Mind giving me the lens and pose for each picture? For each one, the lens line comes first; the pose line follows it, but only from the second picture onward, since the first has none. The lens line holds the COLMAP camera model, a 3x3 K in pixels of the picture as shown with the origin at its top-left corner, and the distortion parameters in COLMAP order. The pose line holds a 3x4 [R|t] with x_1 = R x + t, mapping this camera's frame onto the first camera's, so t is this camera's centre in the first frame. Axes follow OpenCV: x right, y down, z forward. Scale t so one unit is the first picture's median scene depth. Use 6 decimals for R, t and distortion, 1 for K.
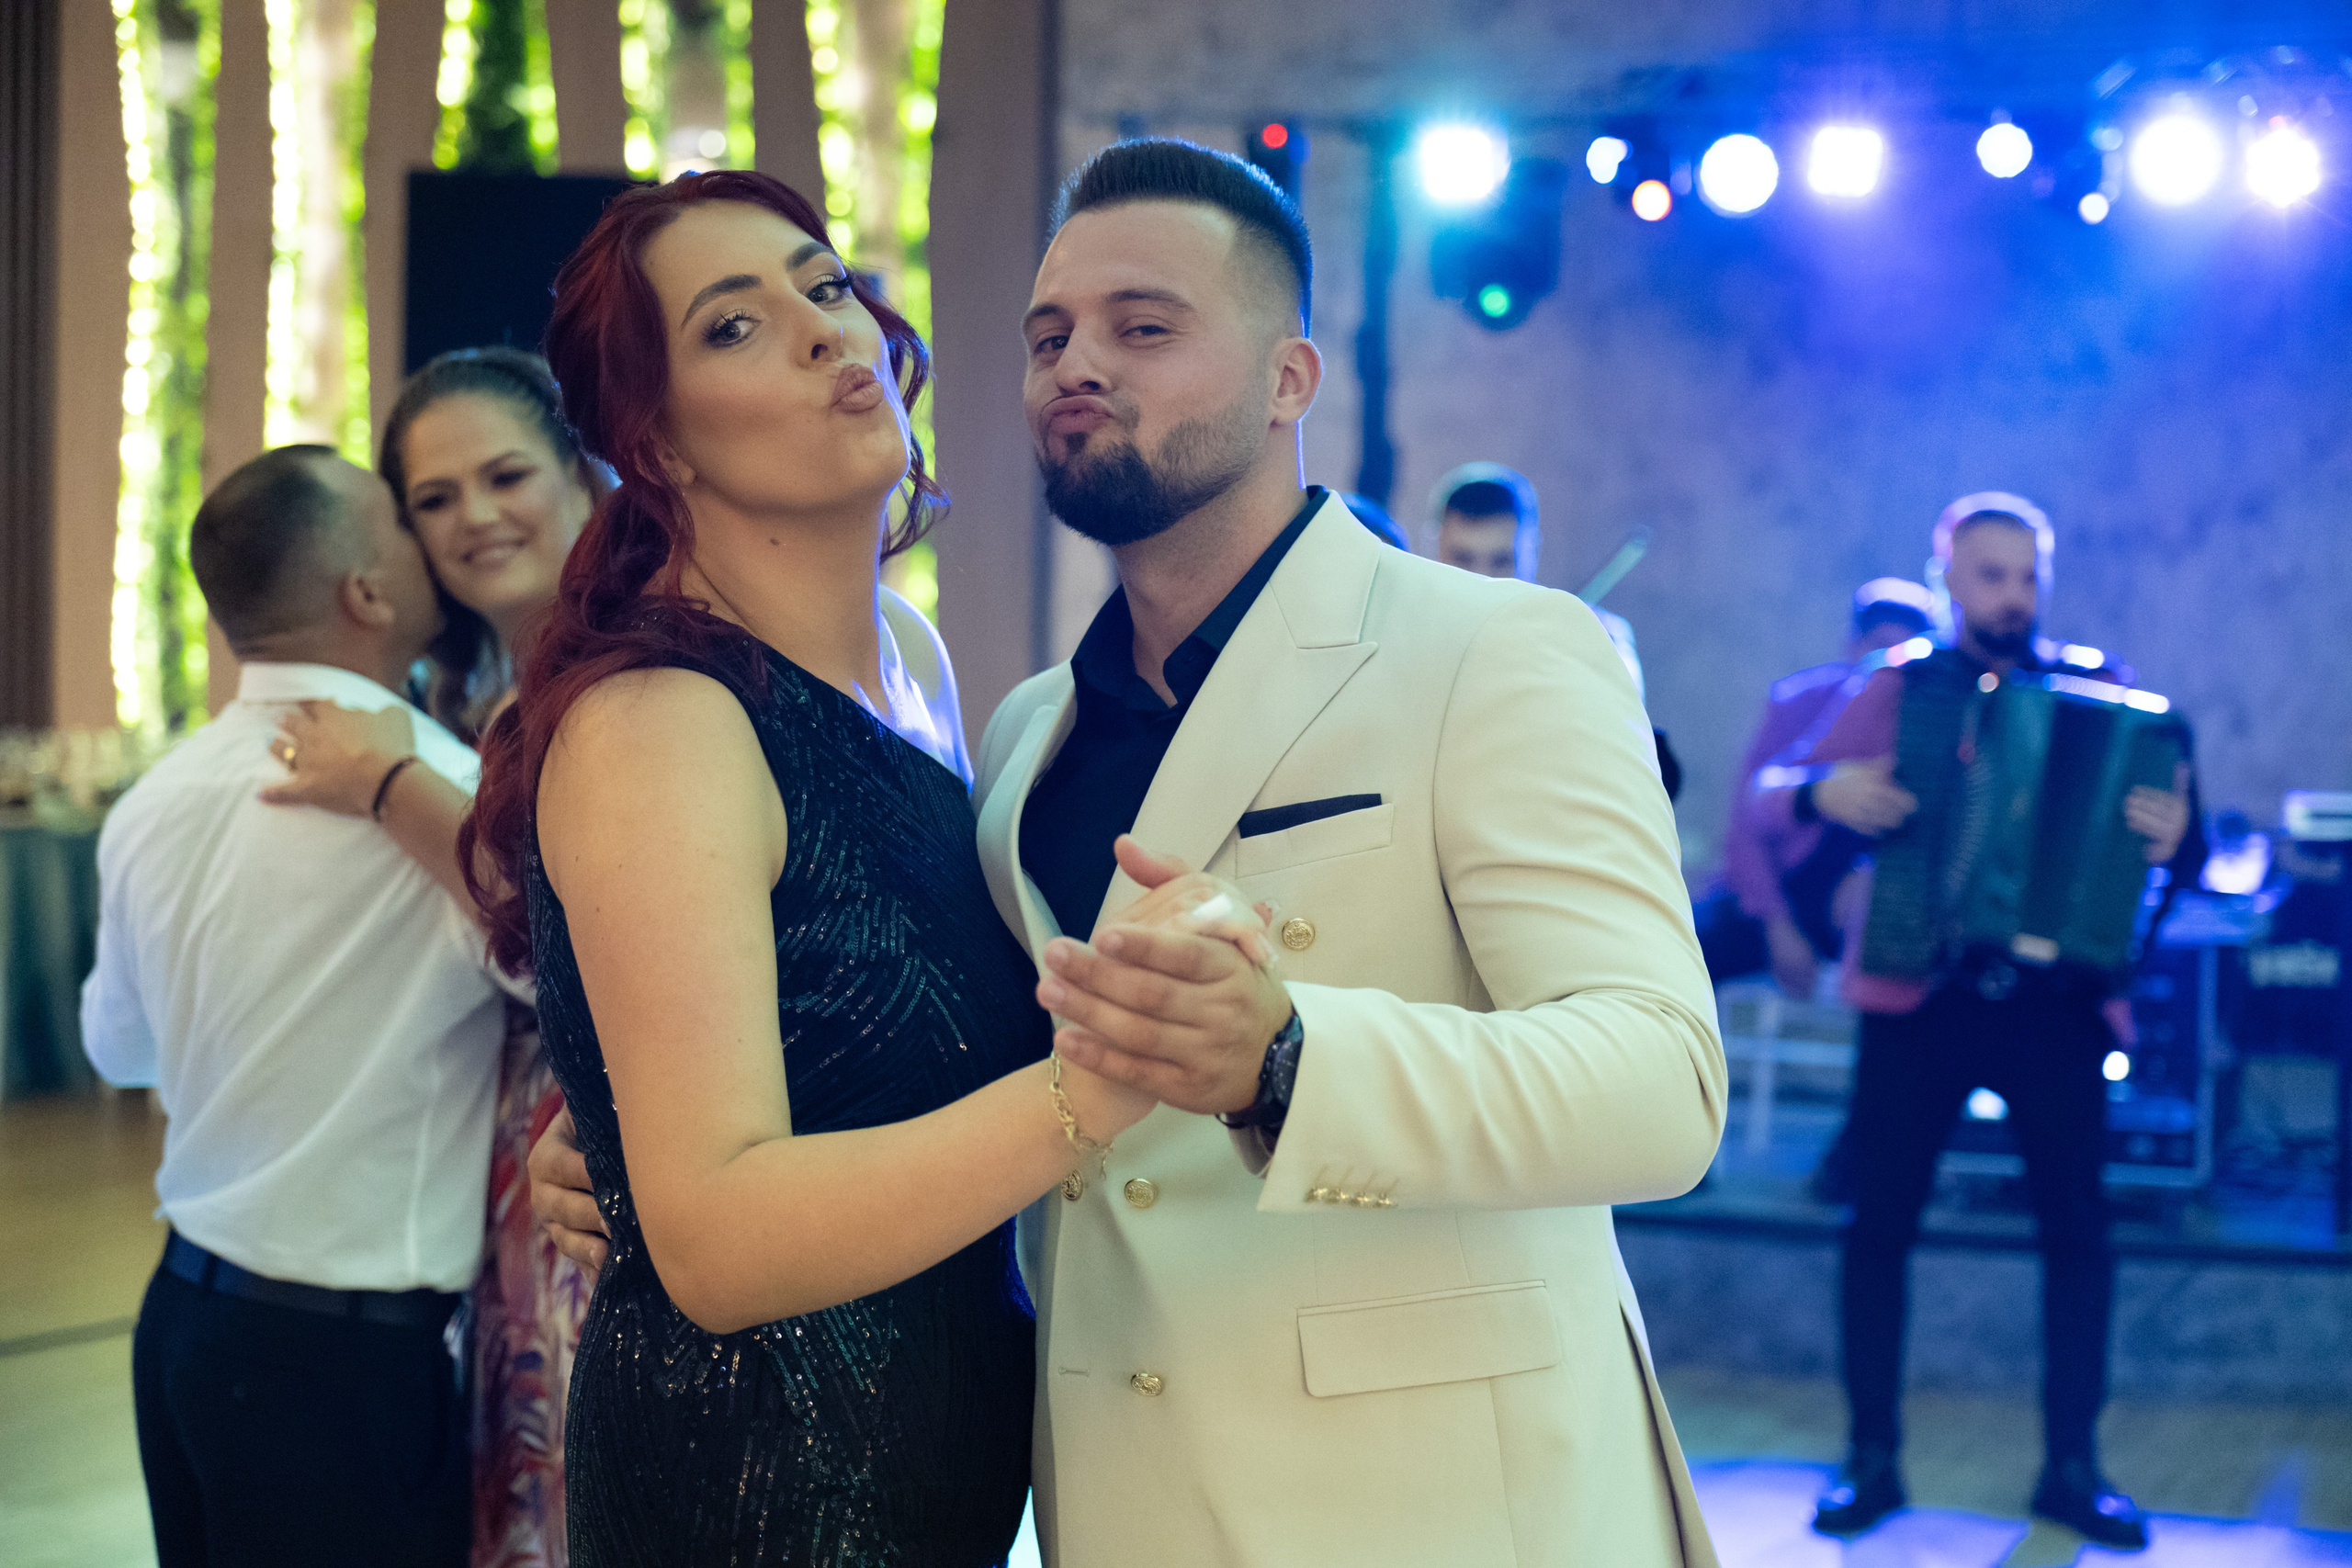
lens RADIAL K [[3855.4, 0, 1175.9], [0, 3855.4, 781.9], [0, 0, 1]] dist [-0.001298, 0.000000]
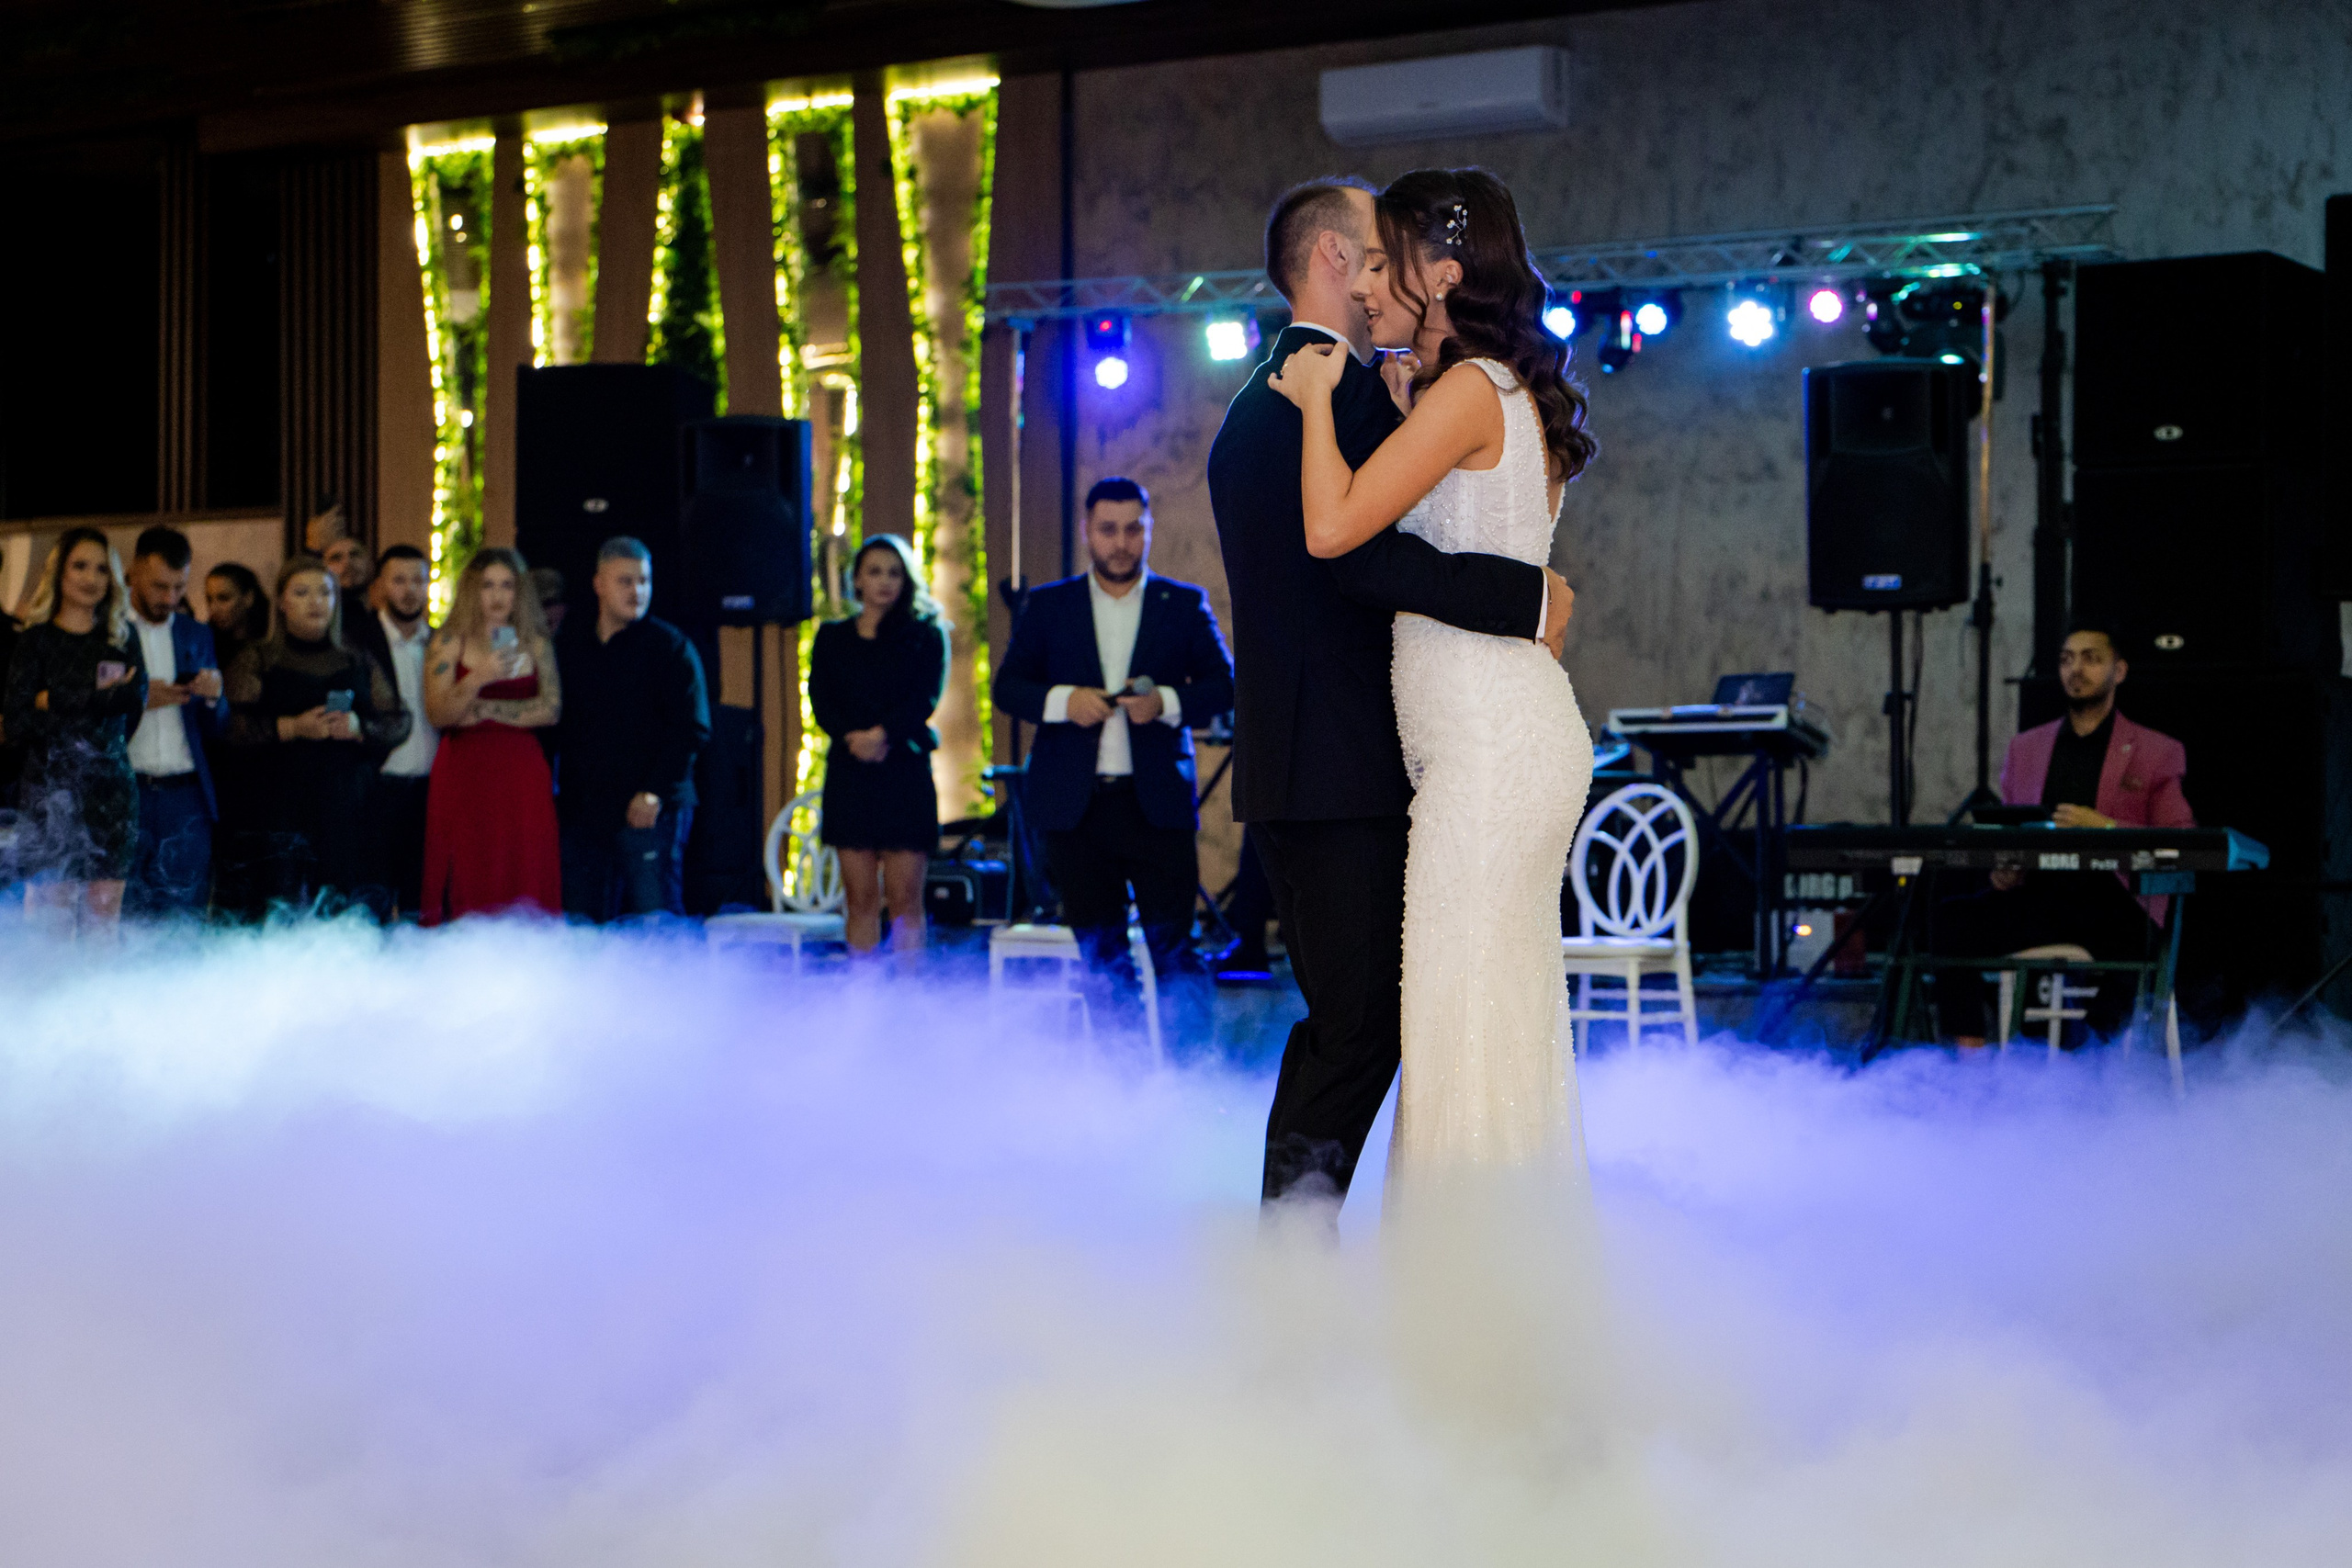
lens RADIAL K [[4140.2, 0, 1218.7], [0, 4140.2, 828.4], [0, 0, 1]] dist [0.003450, 0.000000]
pose [[0.992176, -0.018971, -0.123401, 0.187792], [0.012924, 0.998684, -0.049623, 0.076271], [0.124180, 0.047640, 0.991115, -0.411406]]
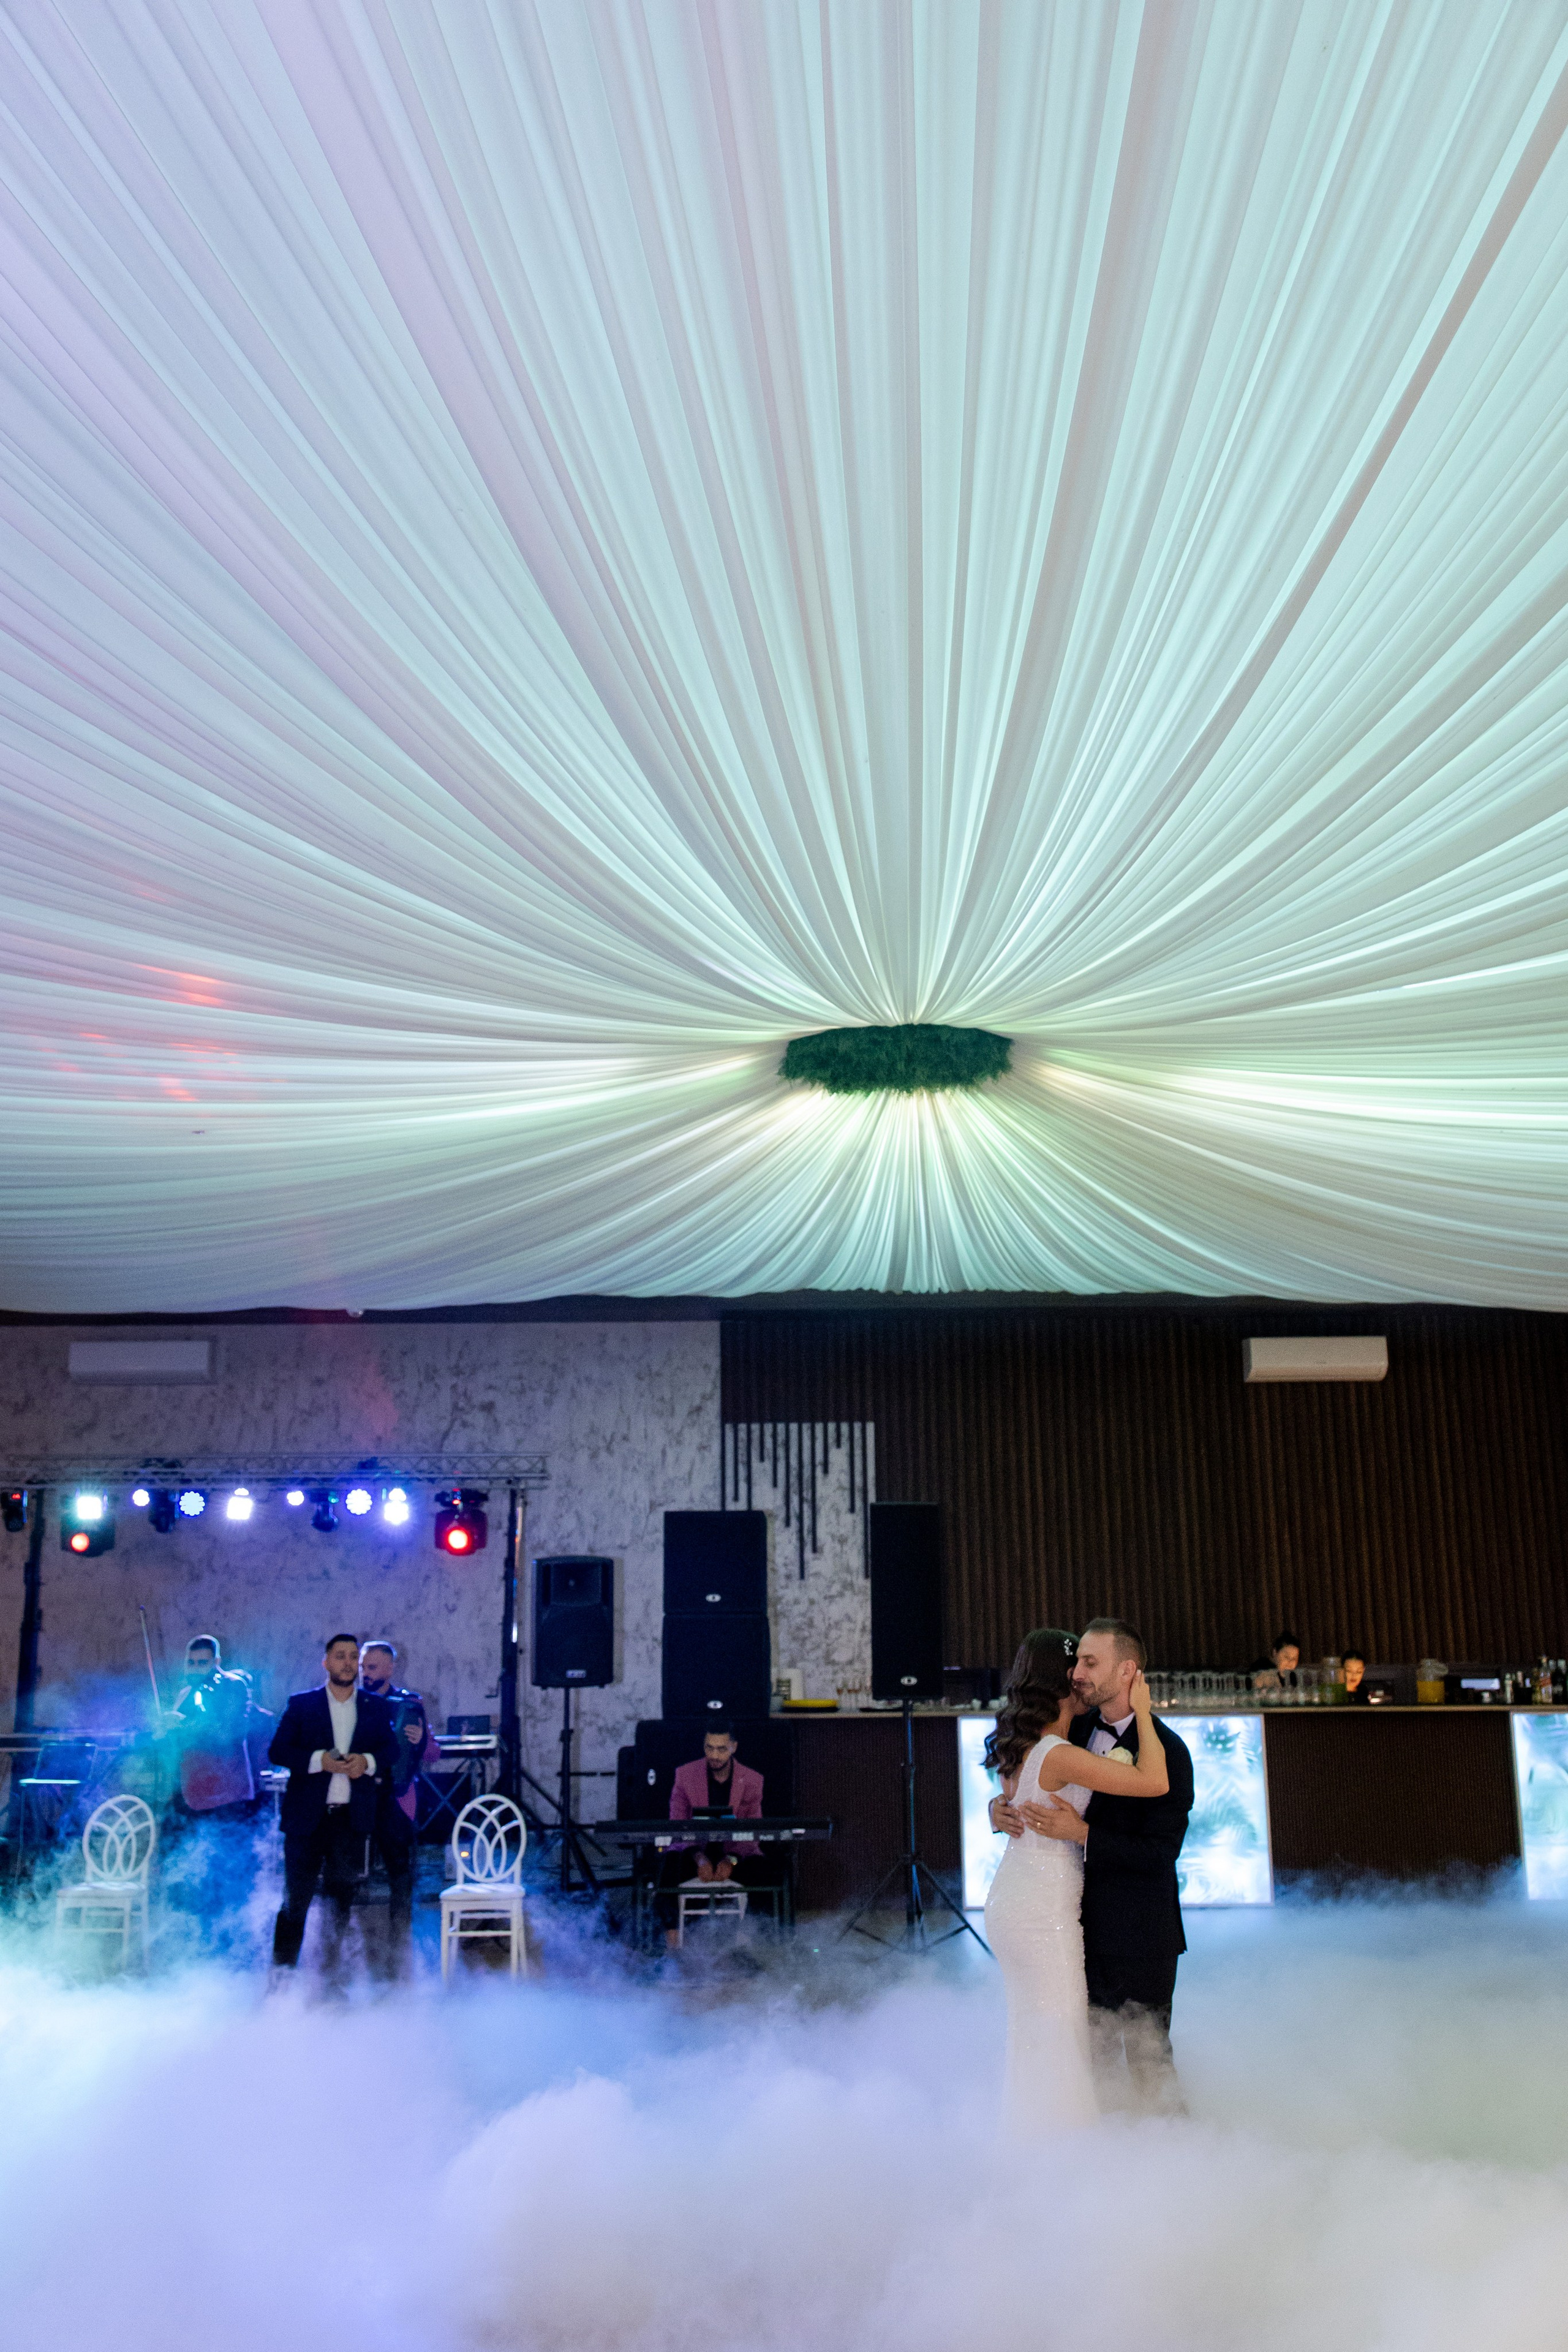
lens RADIAL K [[2072.9, 0, 788.5], [0, 2072.9, 1172.3], [0, 0, 1]] dist [0.005929, -0.001047]
pose [[0.897209, 0.071330, 0.435807, -0.094620], [0.049806, 0.964228, -0.260354, 0.008091], [-0.438788, 0.255298, 0.861562, -0.349969]]
